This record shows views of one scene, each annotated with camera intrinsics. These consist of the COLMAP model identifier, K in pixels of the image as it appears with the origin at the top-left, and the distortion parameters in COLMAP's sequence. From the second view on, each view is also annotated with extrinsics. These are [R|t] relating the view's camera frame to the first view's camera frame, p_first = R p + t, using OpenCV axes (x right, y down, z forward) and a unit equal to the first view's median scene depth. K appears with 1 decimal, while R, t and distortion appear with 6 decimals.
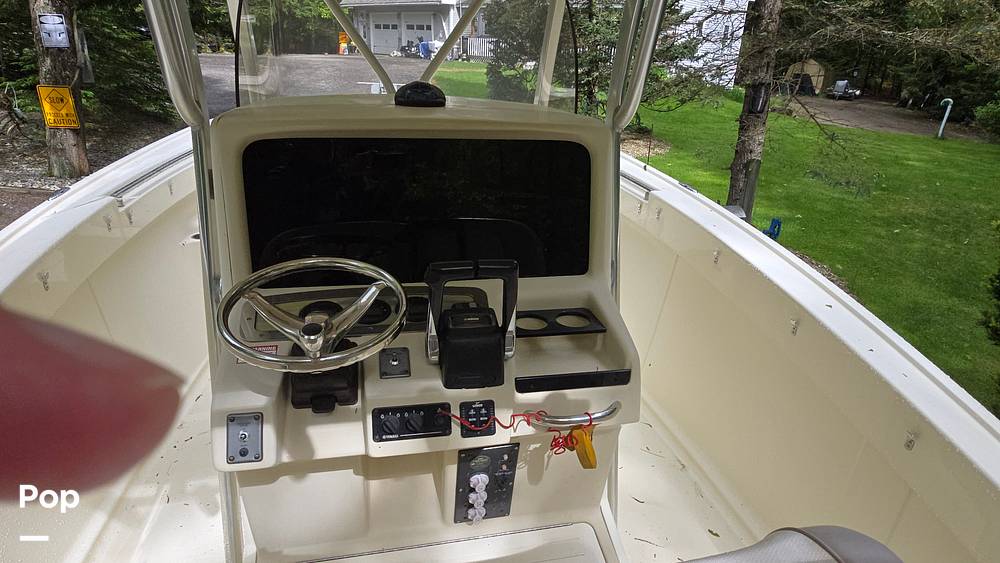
lens RADIAL K [[581.1, 0, 500.5], [0, 581.1, 256.6], [0, 0, 1]] dist [-0.012987, -0.001225]
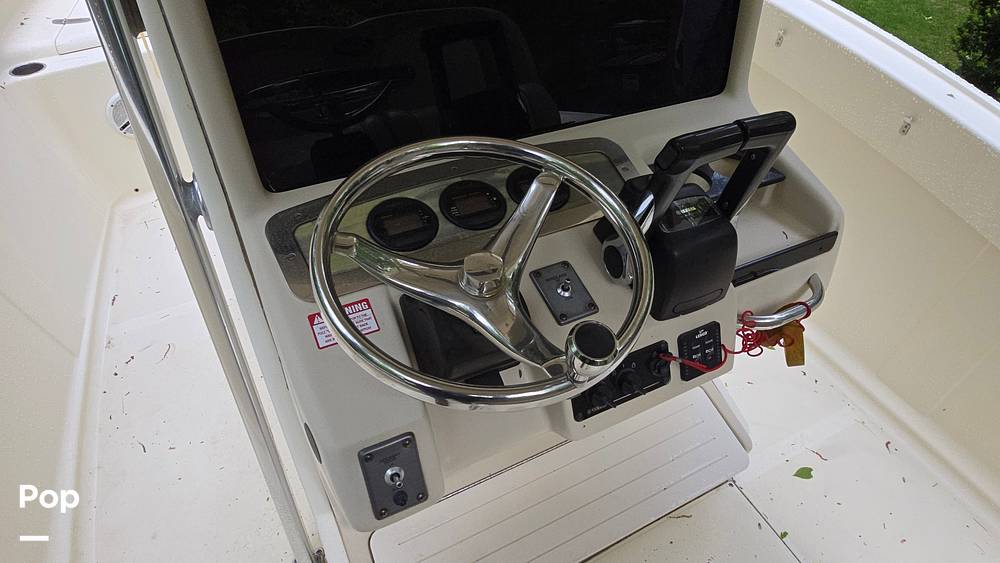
lens RADIAL K [[581.1, 0, 500.5], [0, 581.1, 256.6], [0, 0, 1]] dist [-0.012987, -0.001225]
pose [[0.964728, -0.167125, 0.203394, -0.380813], [0.075697, 0.916112, 0.393711, -0.111228], [-0.252131, -0.364428, 0.896450, 0.470312]]
